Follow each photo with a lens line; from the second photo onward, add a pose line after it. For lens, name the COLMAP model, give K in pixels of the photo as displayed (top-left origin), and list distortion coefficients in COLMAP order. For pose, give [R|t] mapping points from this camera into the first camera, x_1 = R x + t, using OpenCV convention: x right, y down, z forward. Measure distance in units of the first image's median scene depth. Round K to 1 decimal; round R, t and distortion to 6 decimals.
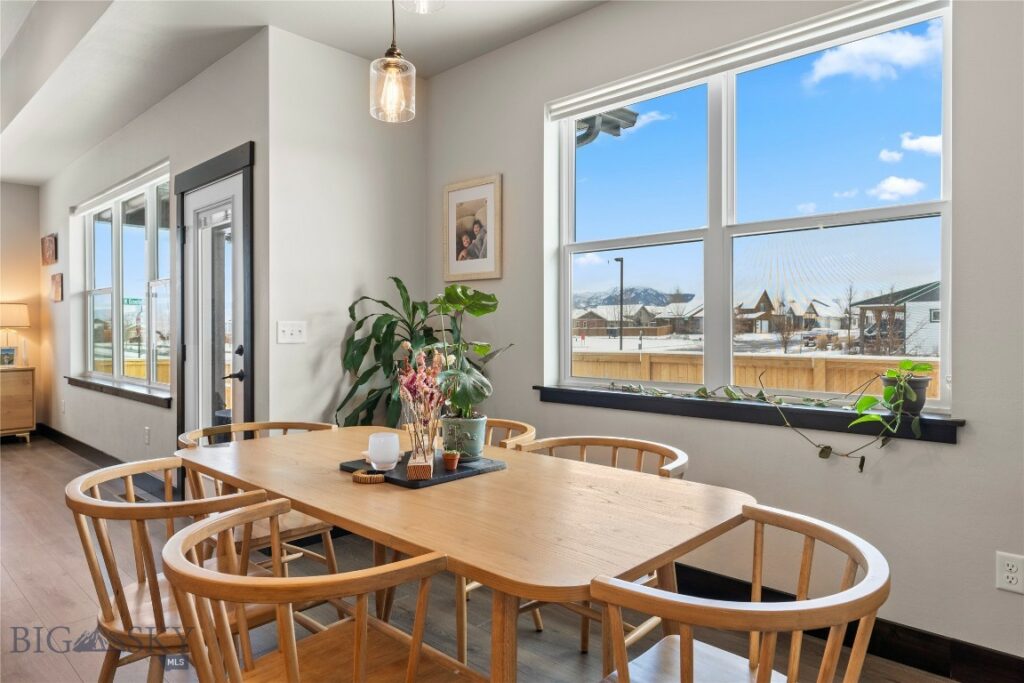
lens RADIAL K [[640.5, 0, 517.3], [0, 640.5, 320.4], [0, 0, 1]] dist [0.001364, 0.002706]
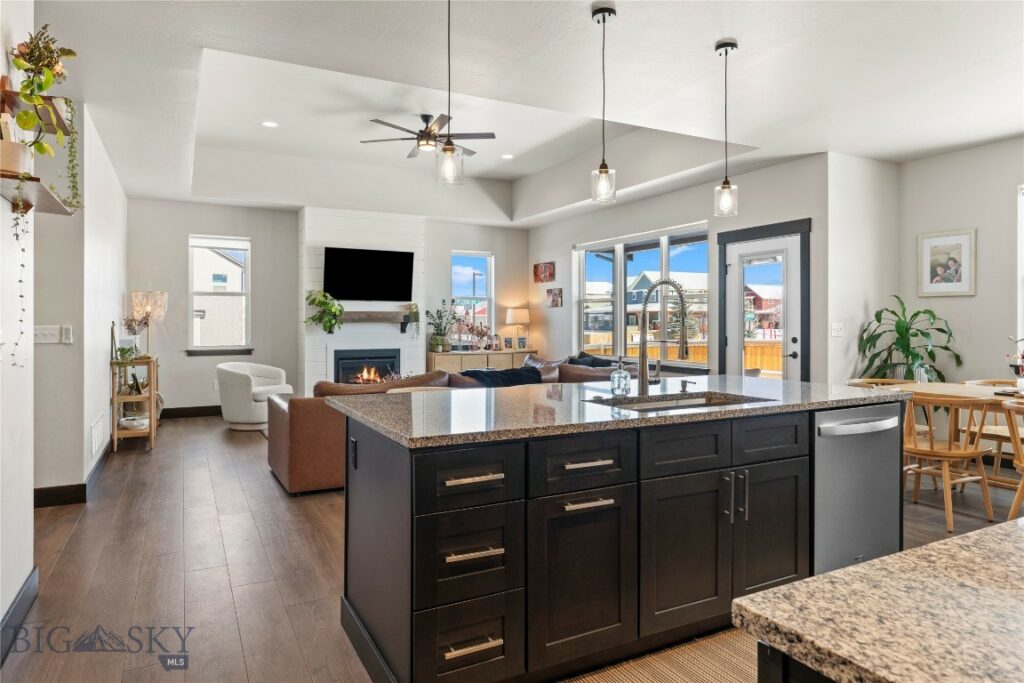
lens RADIAL K [[640.5, 0, 517.3], [0, 640.5, 320.4], [0, 0, 1]] dist [0.001364, 0.002706]
pose [[0.946600, 0.000086, -0.322409, -0.537876], [0.003162, 0.999949, 0.009551, -0.022626], [0.322394, -0.010061, 0.946552, -0.775221]]
